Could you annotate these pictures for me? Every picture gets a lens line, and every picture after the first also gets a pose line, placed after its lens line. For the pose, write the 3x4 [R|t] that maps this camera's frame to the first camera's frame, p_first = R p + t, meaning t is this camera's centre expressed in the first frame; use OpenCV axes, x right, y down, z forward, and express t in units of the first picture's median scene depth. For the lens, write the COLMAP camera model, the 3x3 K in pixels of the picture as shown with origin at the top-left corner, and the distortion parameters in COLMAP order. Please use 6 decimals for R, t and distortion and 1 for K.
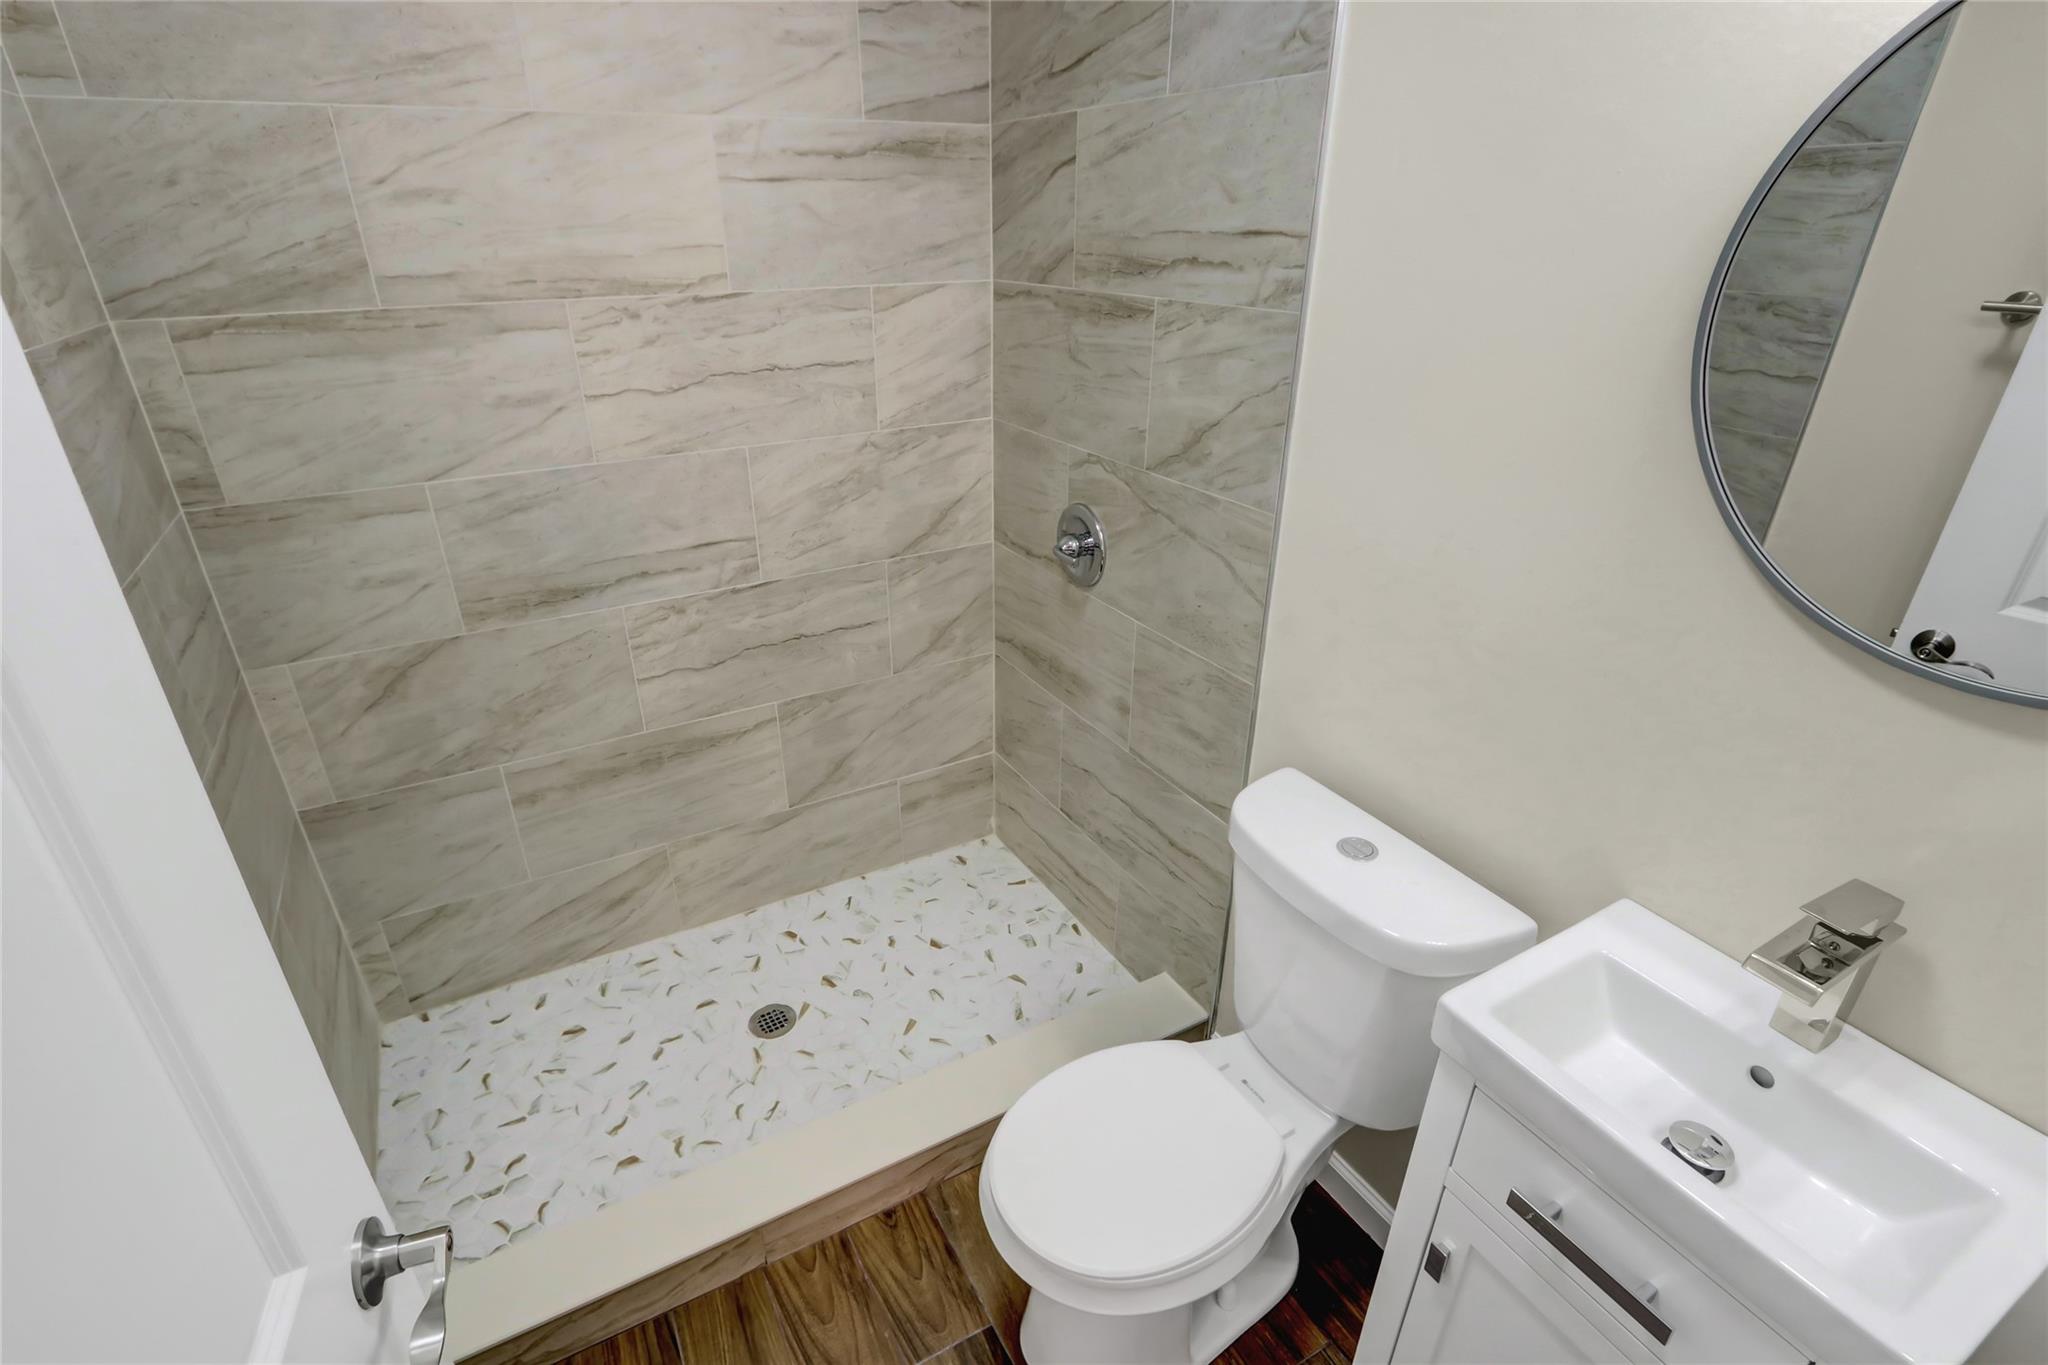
lens RADIAL K [[994.9, 0, 1013.4], [0, 994.9, 698.8], [0, 0, 1]] dist [-0.018309, 0.003491]
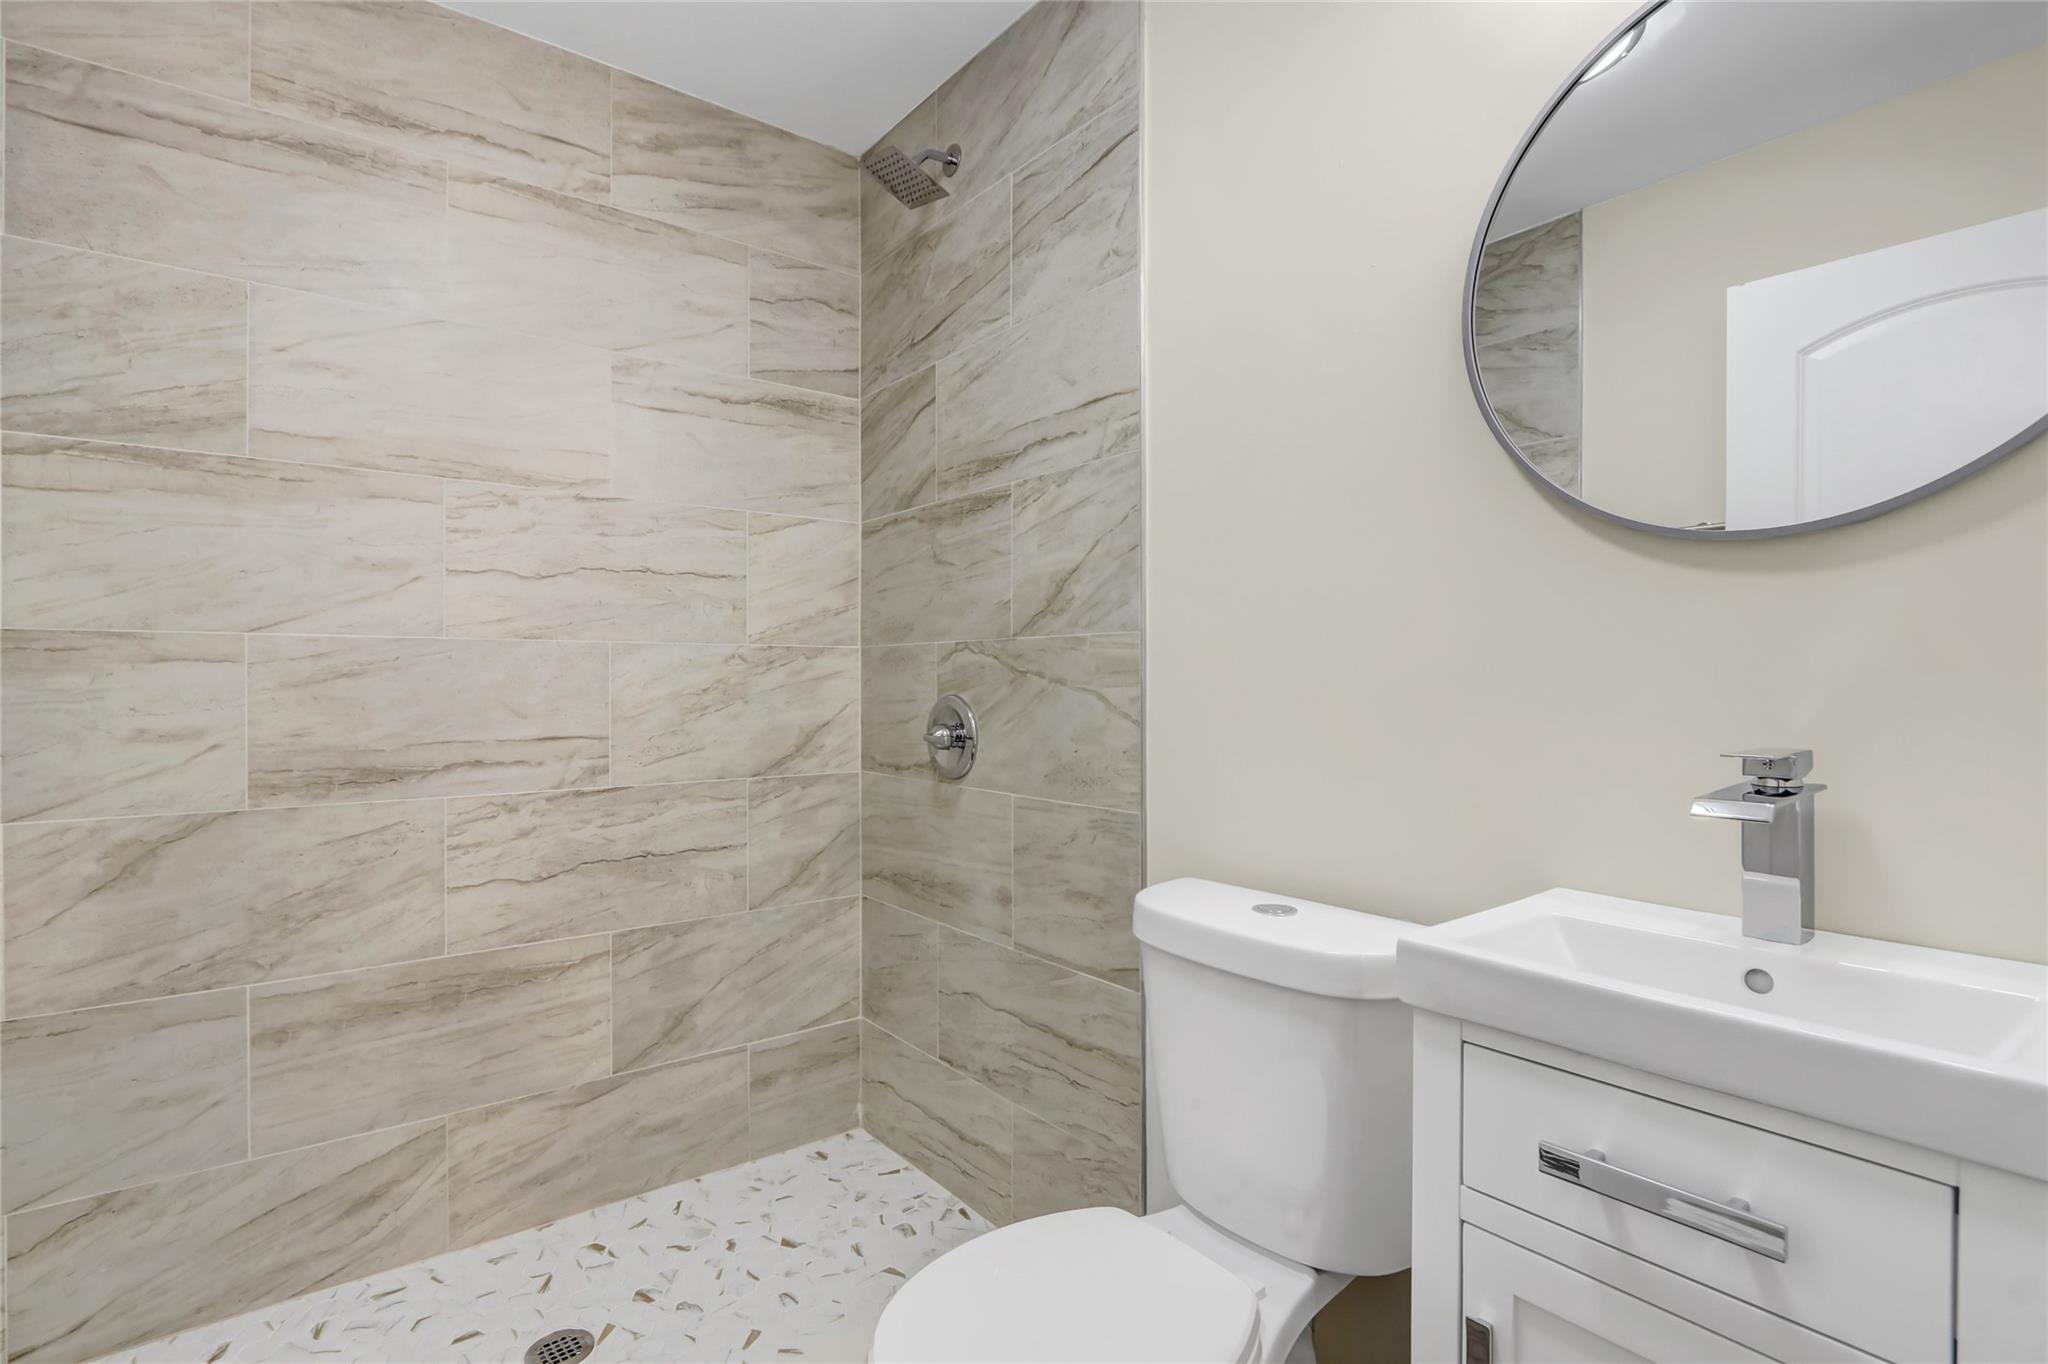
lens RADIAL K [[994.9, 0, 1022.4], [0, 994.9, 666.4], [0, 0, 1]] dist [-0.018309, 0.003491]
pose [[0.988390, -0.004715, 0.151867, -0.013662], [0.072914, 0.891626, -0.446864, 0.245556], [-0.133301, 0.452749, 0.881617, 0.090220]]
